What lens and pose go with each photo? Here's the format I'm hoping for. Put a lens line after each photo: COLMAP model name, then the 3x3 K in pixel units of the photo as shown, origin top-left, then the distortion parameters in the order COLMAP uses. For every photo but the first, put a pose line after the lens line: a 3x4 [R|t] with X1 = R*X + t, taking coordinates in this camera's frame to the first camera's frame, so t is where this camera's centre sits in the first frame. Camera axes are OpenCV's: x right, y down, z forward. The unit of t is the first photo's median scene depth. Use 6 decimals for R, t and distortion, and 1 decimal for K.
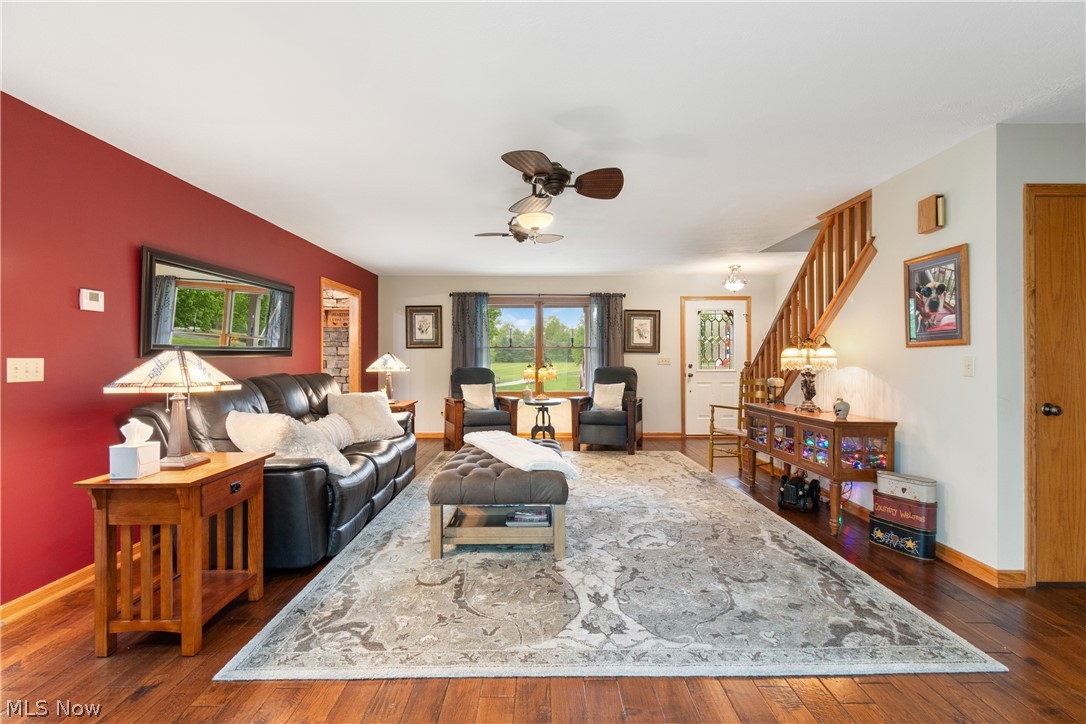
lens RADIAL K [[487.5, 0, 543.0], [0, 487.5, 362.0], [0, 0, 1]] dist [-0.000509, -0.000238]
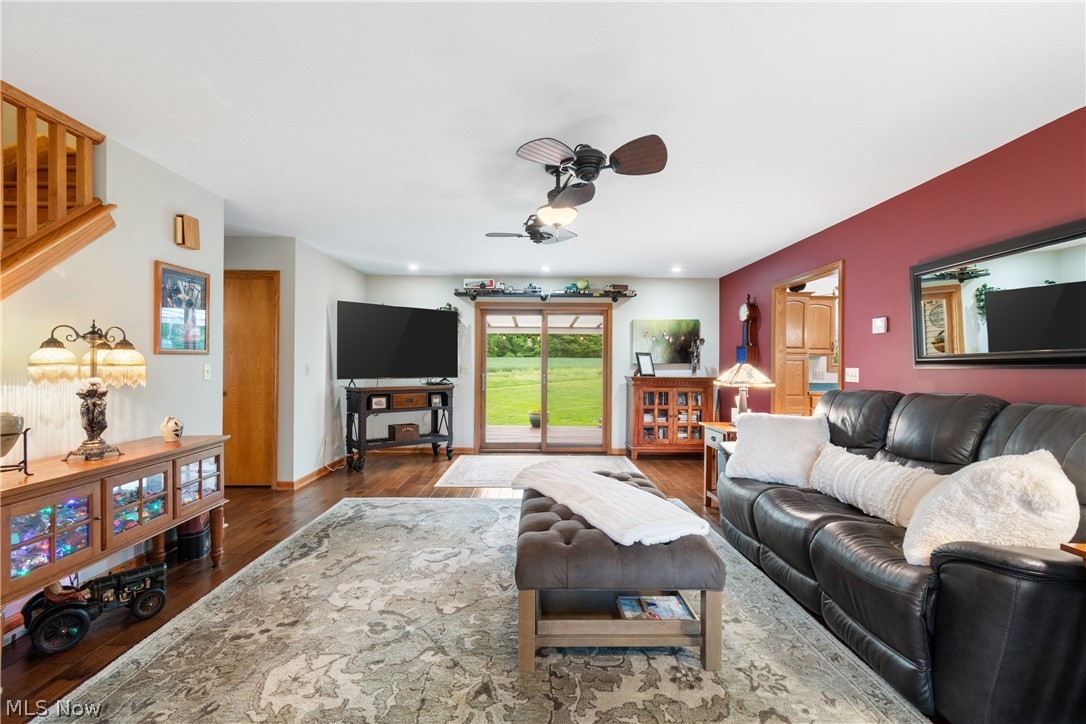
lens RADIAL K [[475.0, 0, 542.6], [0, 475.0, 365.9], [0, 0, 1]] dist [-0.001108, -0.000509]
pose [[-0.999856, -0.004371, -0.016392, 0.025718], [-0.004508, 0.999955, 0.008360, -0.019036], [0.016355, 0.008432, -0.999831, 2.031070]]
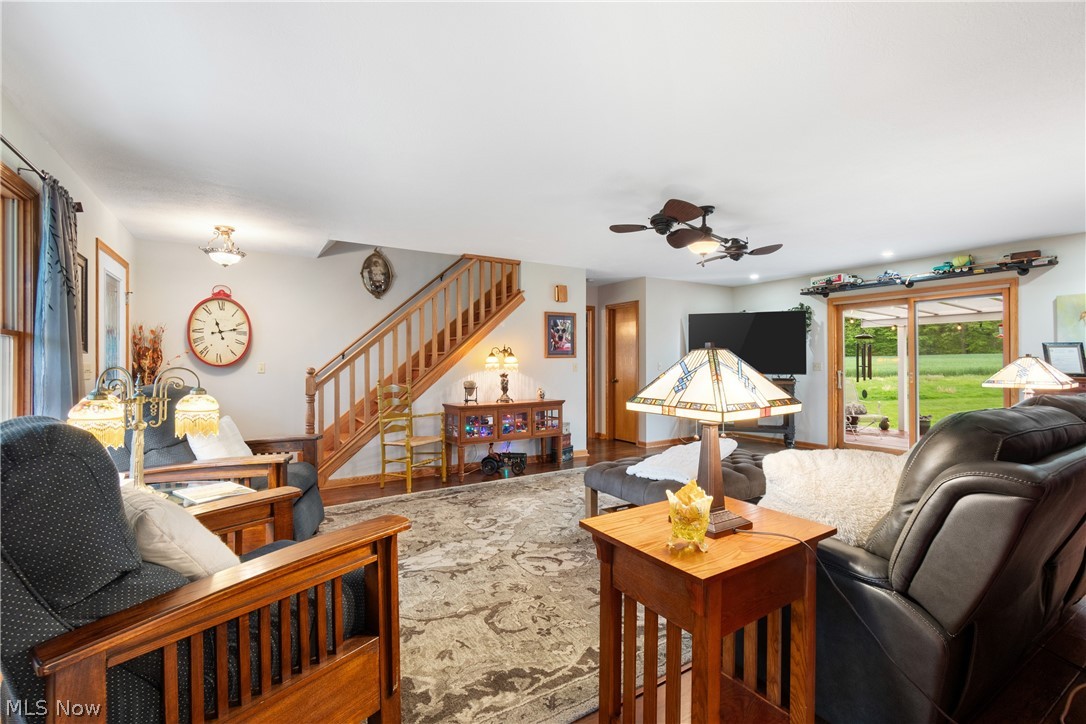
lens RADIAL K [[473.8, 0, 540.7], [0, 473.8, 362.6], [0, 0, 1]] dist [0.001014, -0.000528]
pose [[-0.523409, 0.001956, 0.852079, -0.847444], [0.008223, 0.999962, 0.002756, -0.017682], [-0.852042, 0.008449, -0.523406, 2.088803]]
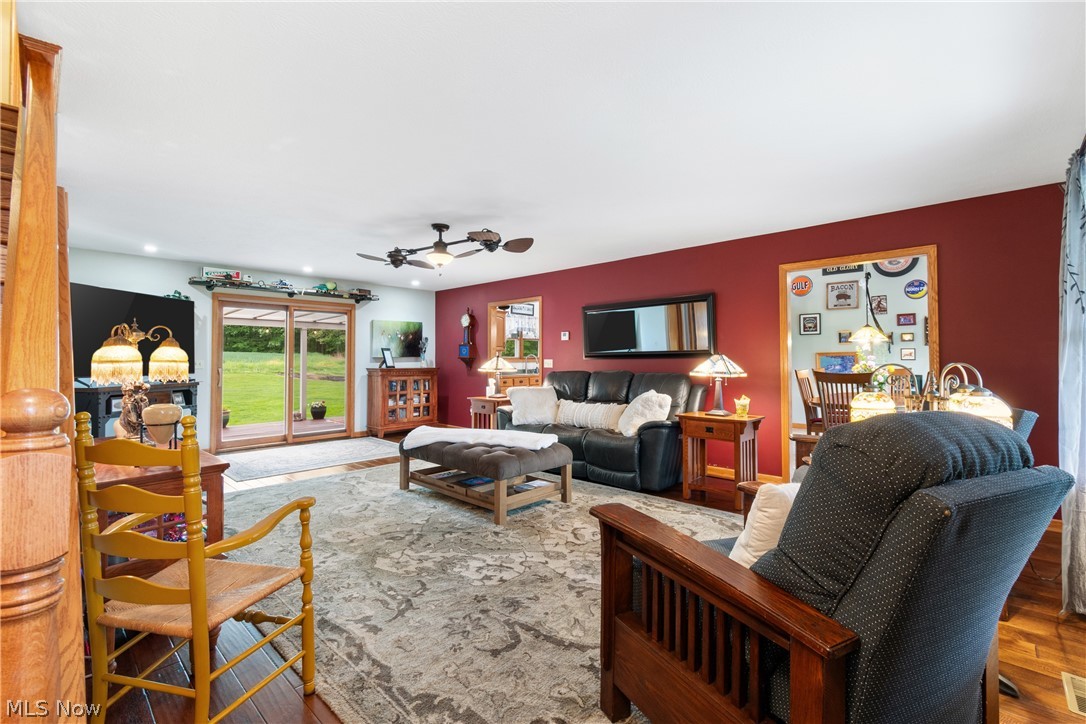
lens RADIAL K [[477.9, 0, 540.0], [0, 477.9, 349.9], [0, 0, 1]] dist [0.000272, -0.000088]
pose [[-0.690230, -0.011286, -0.723502, 0.807316], [-0.002802, 0.999913, -0.012924, -0.021962], [0.723585, -0.006893, -0.690201, 2.277002]]
